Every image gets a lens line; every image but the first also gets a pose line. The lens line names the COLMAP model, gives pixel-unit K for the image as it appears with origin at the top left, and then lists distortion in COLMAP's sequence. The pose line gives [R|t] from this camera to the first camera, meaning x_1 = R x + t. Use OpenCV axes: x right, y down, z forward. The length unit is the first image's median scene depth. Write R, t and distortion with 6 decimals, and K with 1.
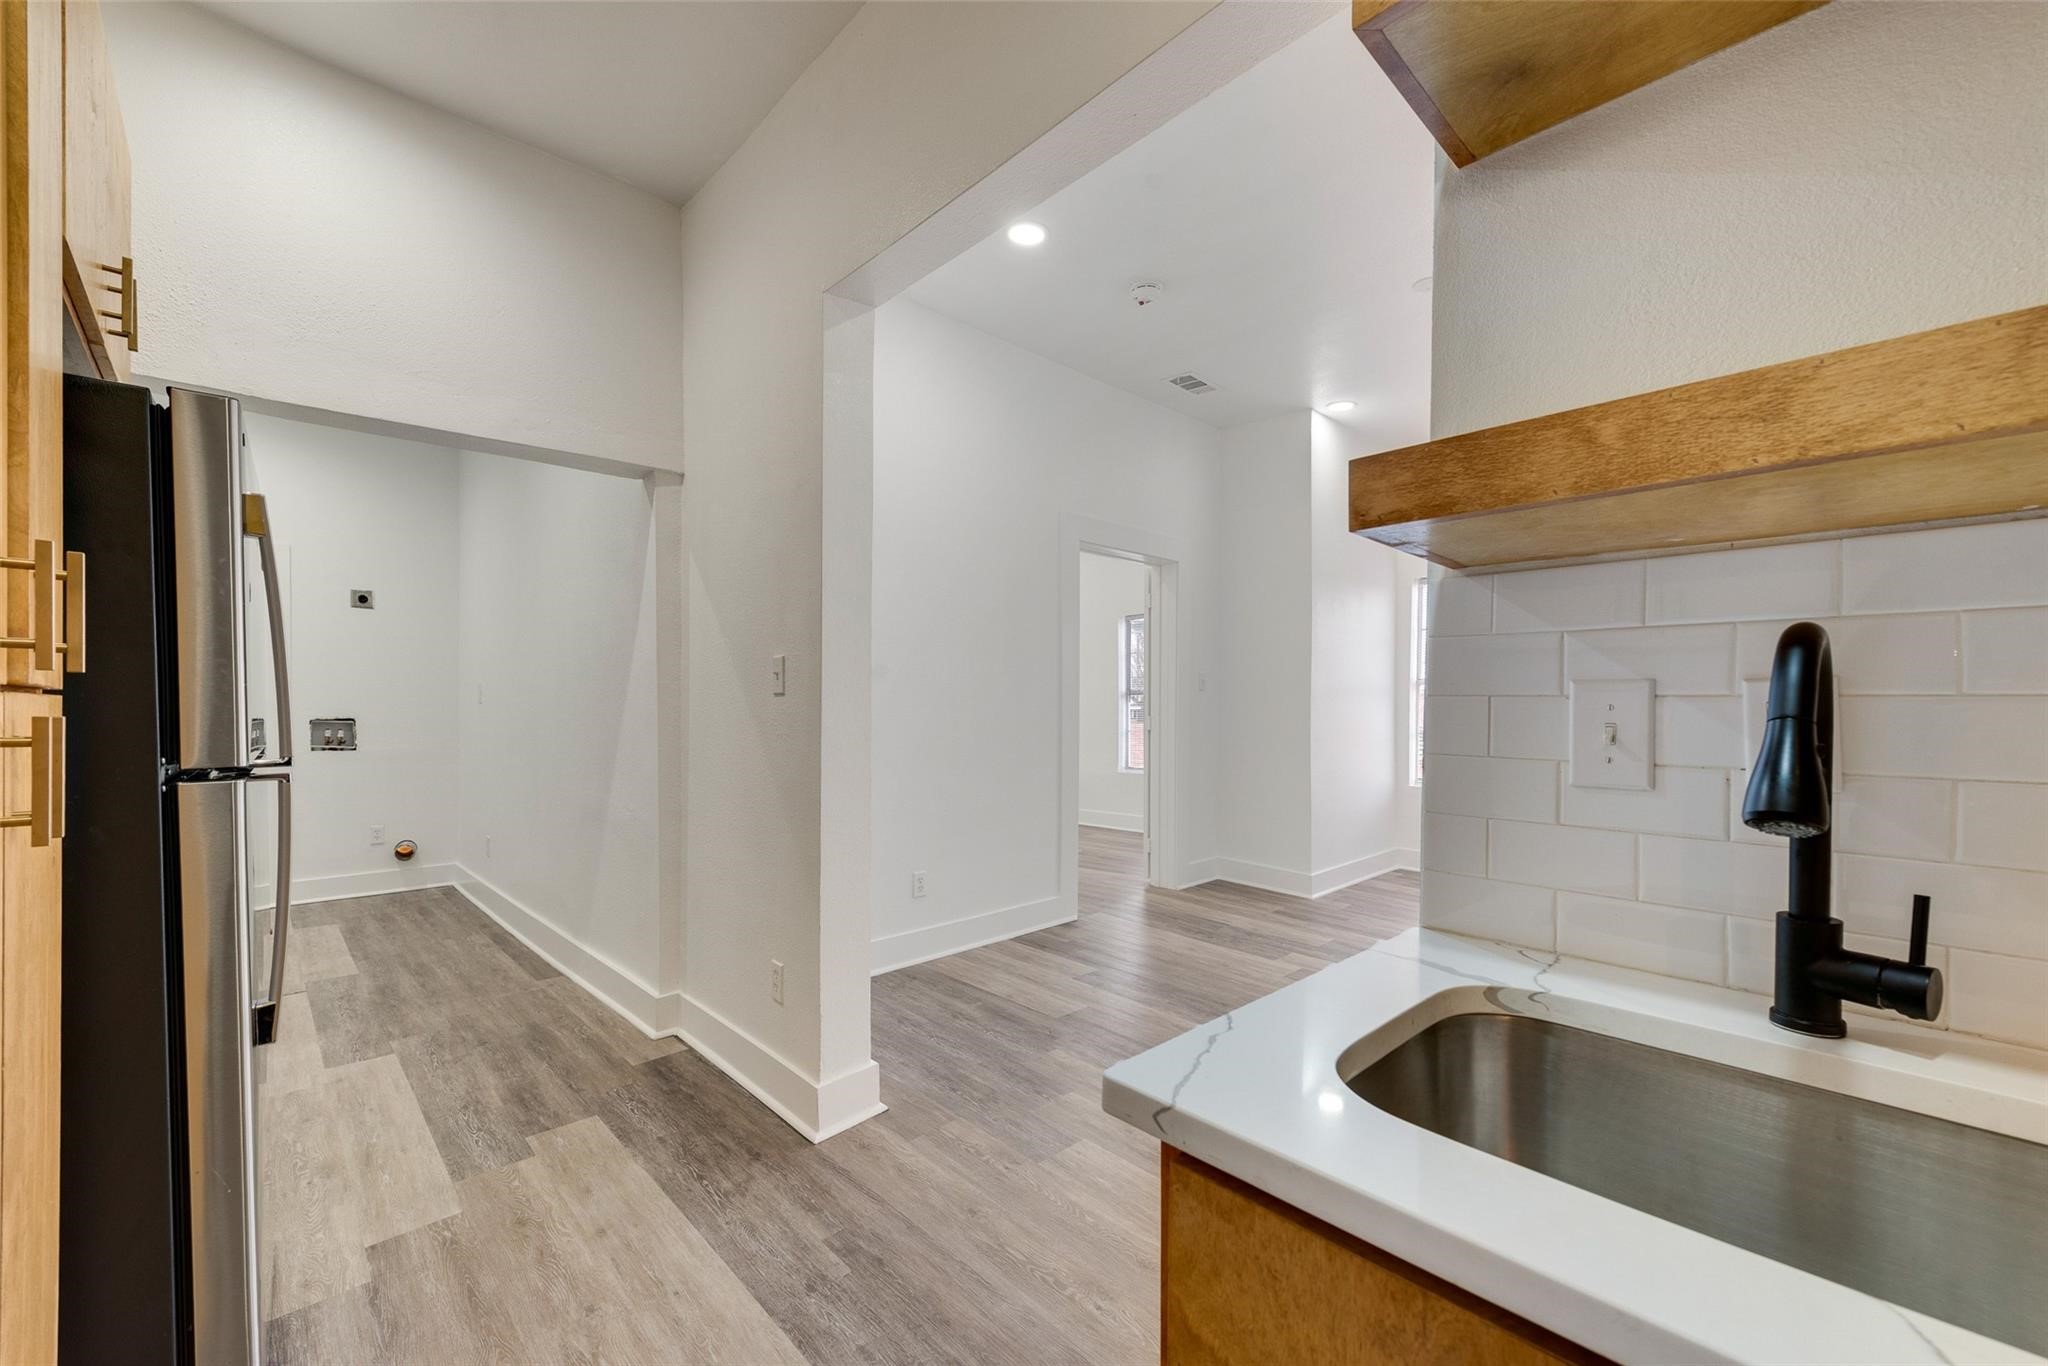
lens RADIAL K [[799.7, 0, 930.2], [0, 799.7, 700.7], [0, 0, 1]] dist [0.054983, 0.000000]
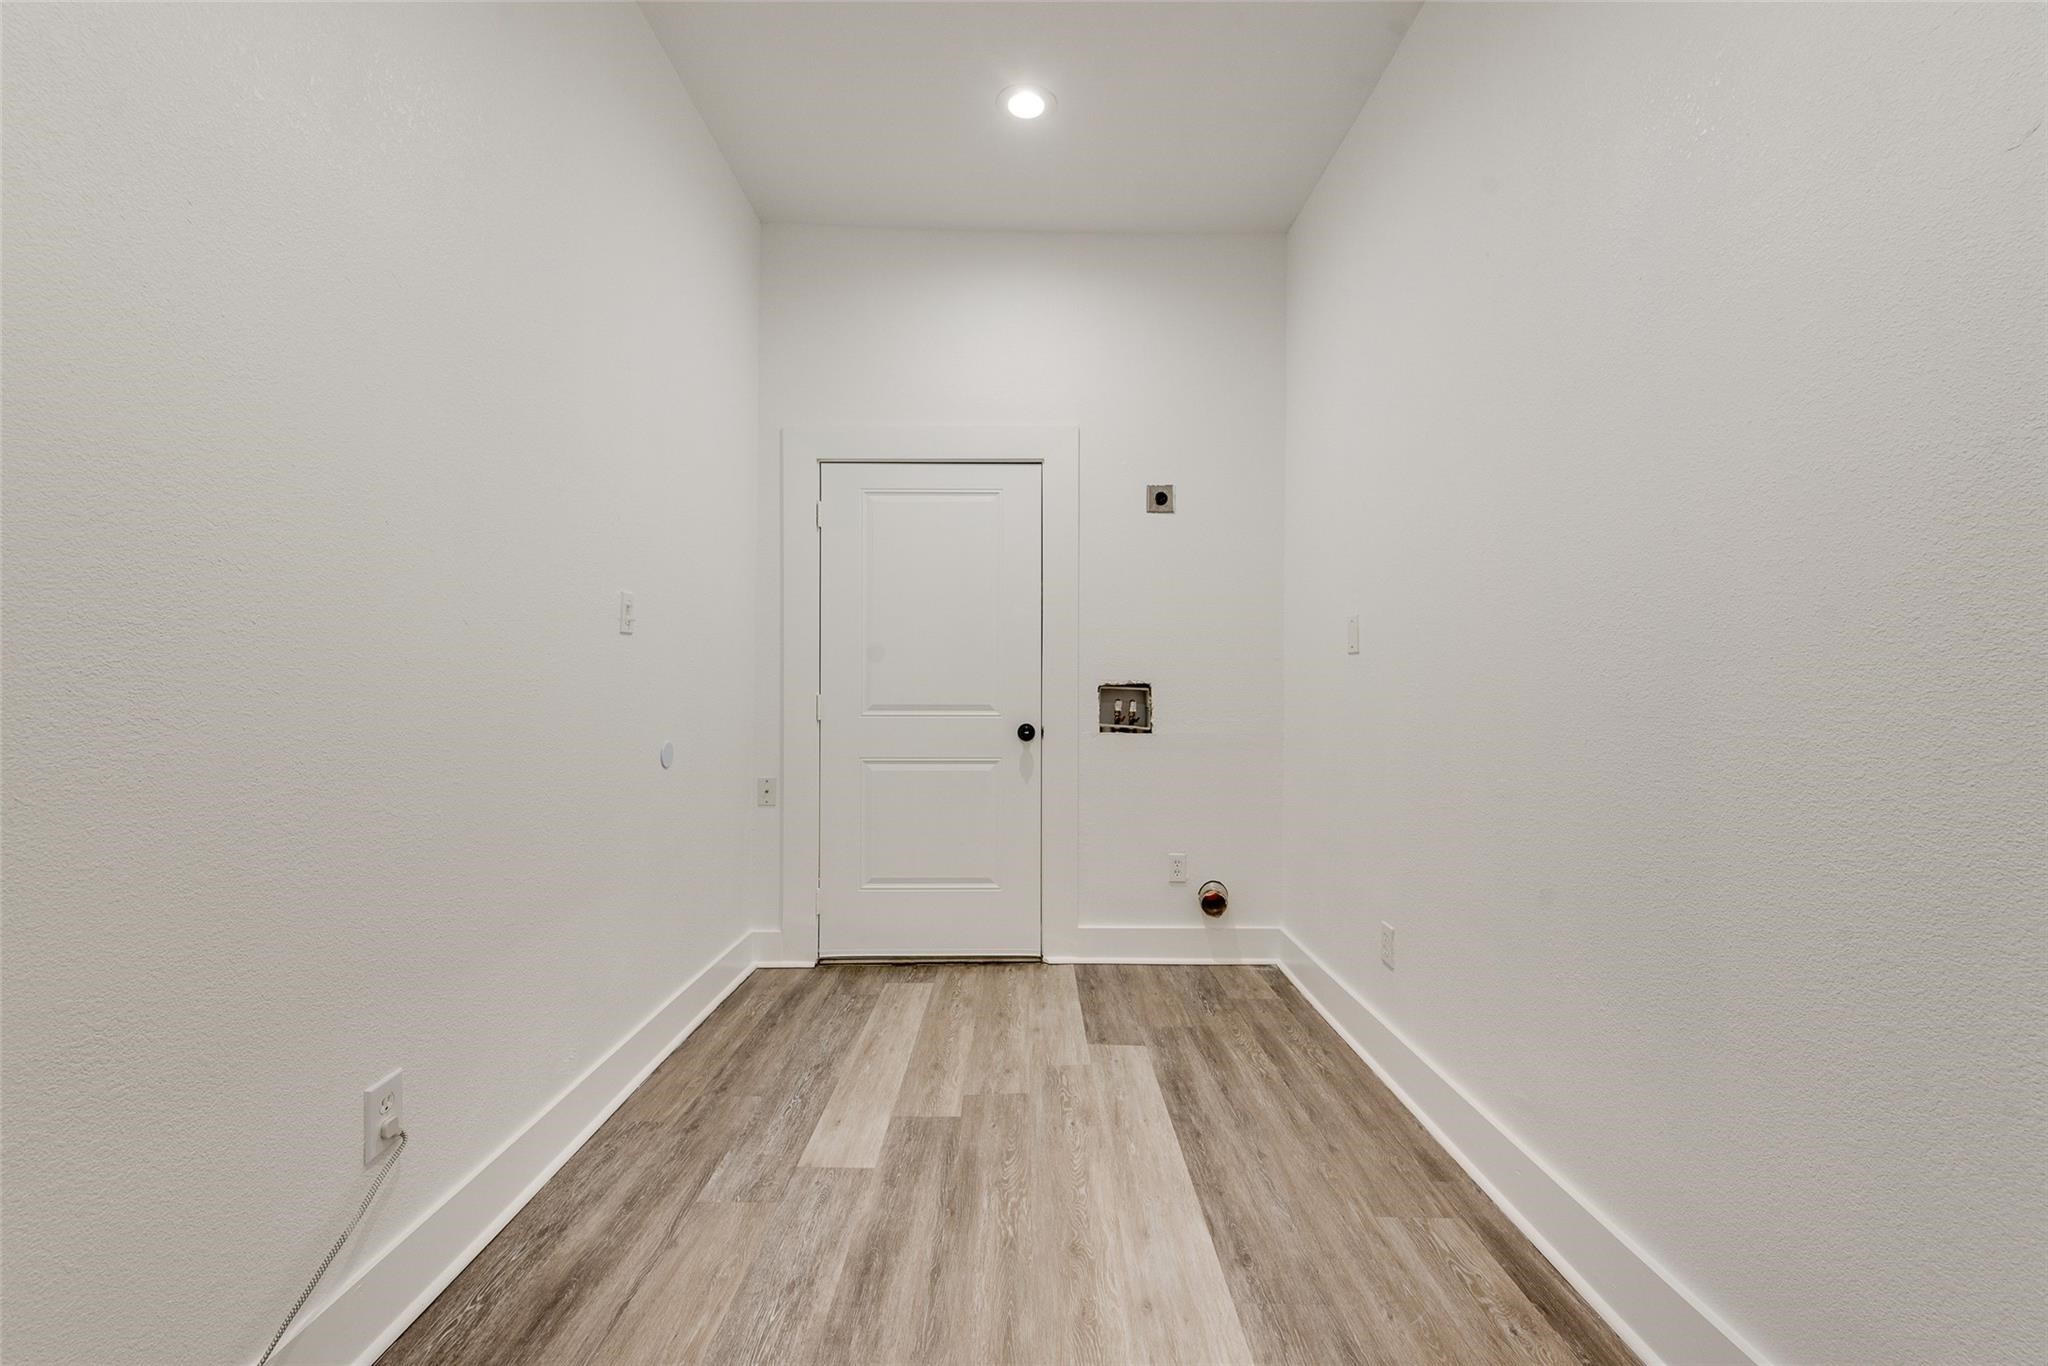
lens RADIAL K [[810.3, 0, 1024.0], [0, 810.3, 683.0], [0, 0, 1]] dist [0.000589, 0.000103]
pose [[0.770360, 0.012723, -0.637482, -0.150255], [-0.006972, 0.999909, 0.011532, 0.005715], [0.637571, -0.004439, 0.770379, 0.180974]]
